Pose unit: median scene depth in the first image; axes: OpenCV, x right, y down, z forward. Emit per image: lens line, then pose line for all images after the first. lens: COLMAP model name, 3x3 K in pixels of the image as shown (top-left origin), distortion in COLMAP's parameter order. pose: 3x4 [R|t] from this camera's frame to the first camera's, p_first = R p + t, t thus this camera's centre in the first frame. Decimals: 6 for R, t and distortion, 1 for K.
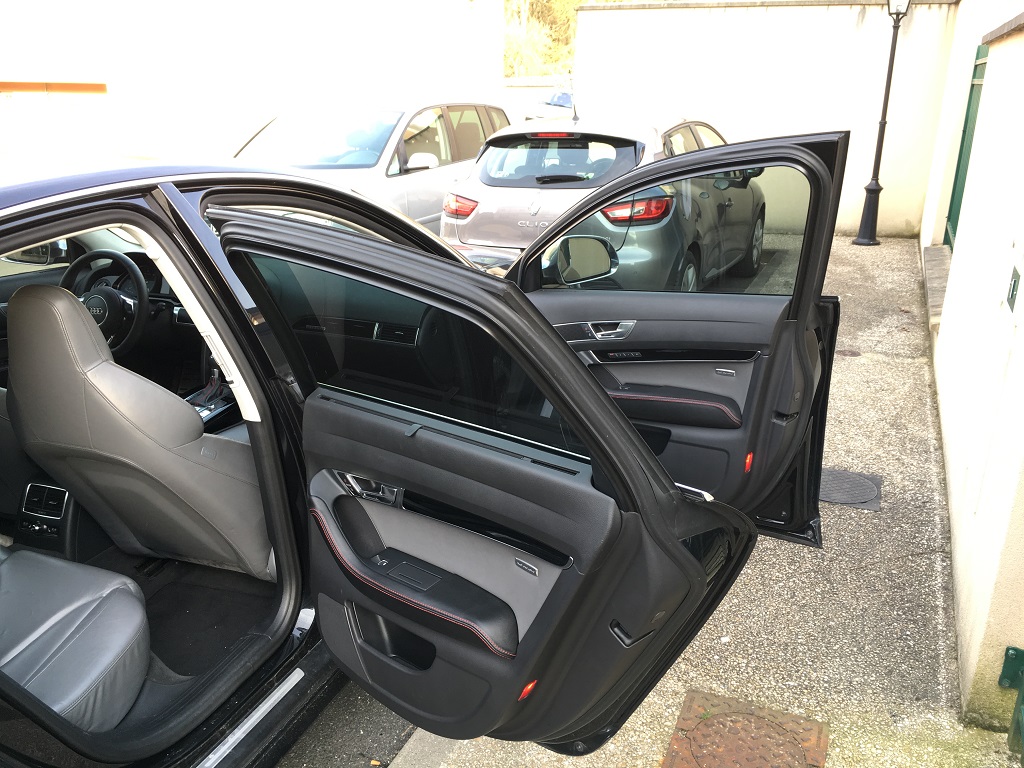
lens RADIAL K [[901.9, 0, 512.0], [0, 901.9, 384.0], [0, 0, 1]] dist [0.001326, -0.018859]
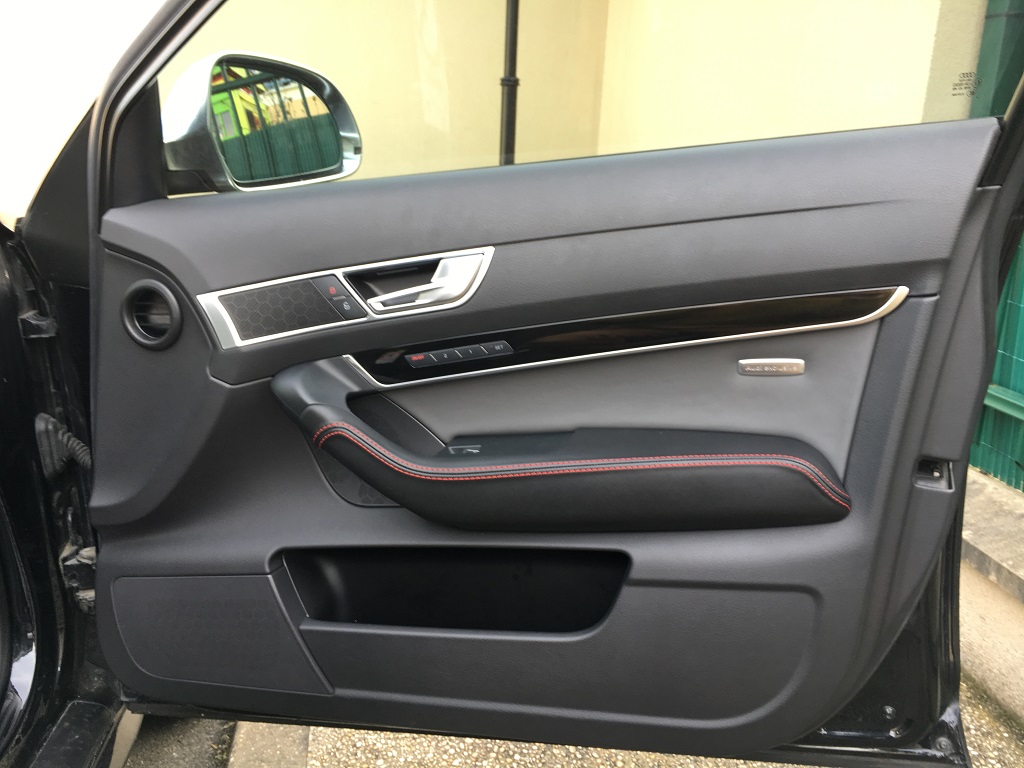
lens RADIAL K [[901.9, 0, 512.0], [0, 901.9, 384.0], [0, 0, 1]] dist [0.001326, -0.018859]
pose [[0.889832, -0.089866, 0.447351, -0.012870], [0.125101, 0.990894, -0.049785, -0.001114], [-0.438804, 0.100264, 0.892972, 0.700250]]
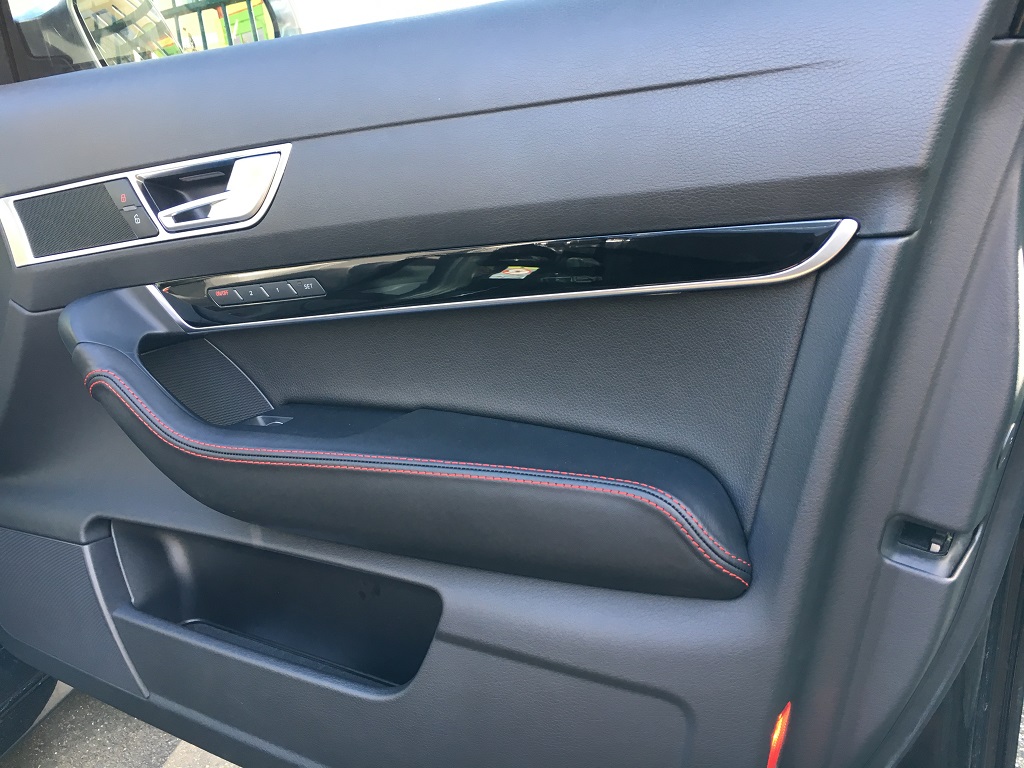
lens RADIAL K [[928.2, 0, 507.0], [0, 928.2, 388.8], [0, 0, 1]] dist [-0.002627, -0.023537]
pose [[0.986697, -0.018430, 0.161521, 0.154069], [0.022355, 0.999496, -0.022517, 0.002822], [-0.161025, 0.025829, 0.986612, 0.747959]]
